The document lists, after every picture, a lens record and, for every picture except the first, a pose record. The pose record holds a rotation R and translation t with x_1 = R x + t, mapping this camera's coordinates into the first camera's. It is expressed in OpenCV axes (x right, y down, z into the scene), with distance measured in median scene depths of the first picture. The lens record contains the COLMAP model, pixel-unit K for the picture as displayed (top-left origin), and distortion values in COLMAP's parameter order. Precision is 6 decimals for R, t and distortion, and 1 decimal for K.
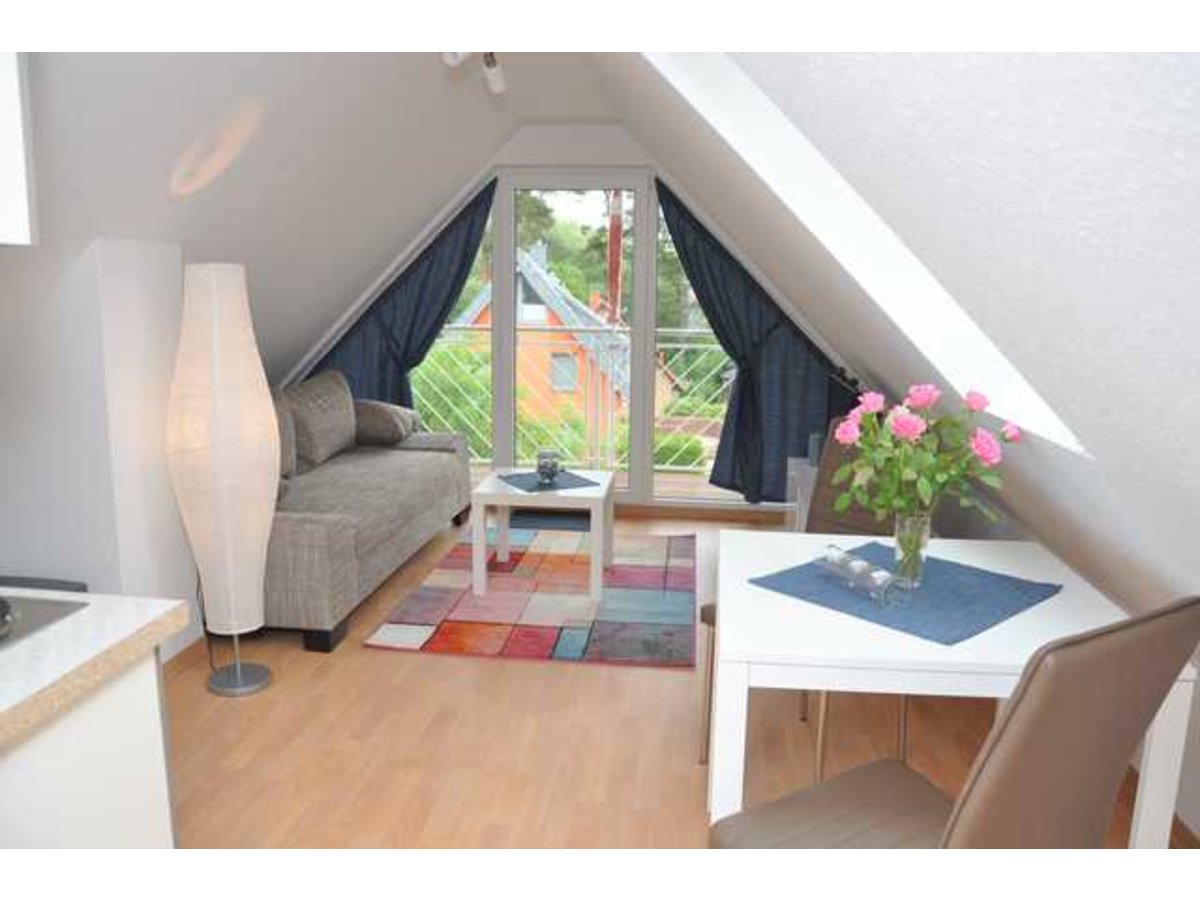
lens RADIAL K [[985.1, 0, 600.0], [0, 985.1, 450.0], [0, 0, 1]] dist [-0.155708, 0.136815]
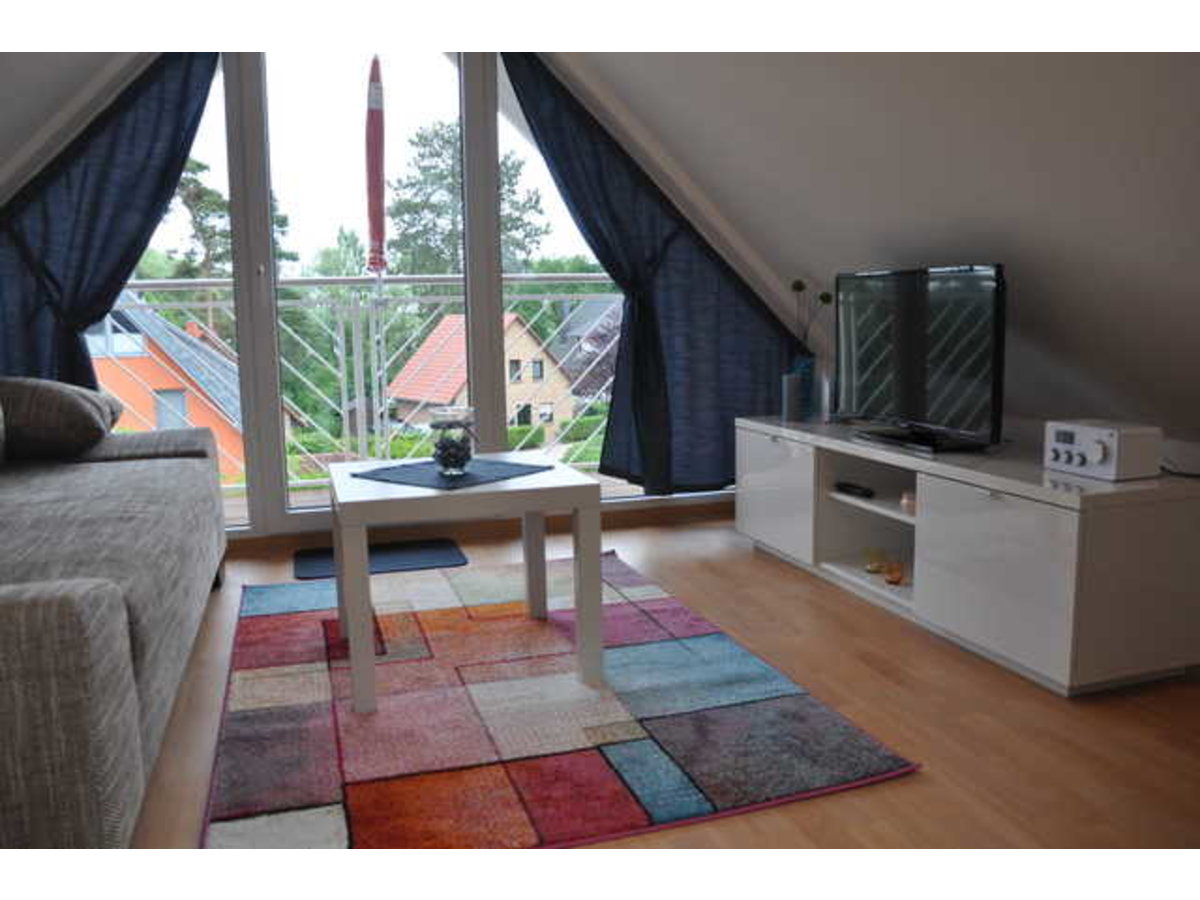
lens RADIAL K [[985.1, 0, 600.0], [0, 985.1, 450.0], [0, 0, 1]] dist [-0.155708, 0.136815]
pose [[0.908208, -0.084603, 0.409878, -0.164025], [0.102615, 0.994475, -0.022106, 0.032813], [-0.405743, 0.062136, 0.911872, 0.403057]]
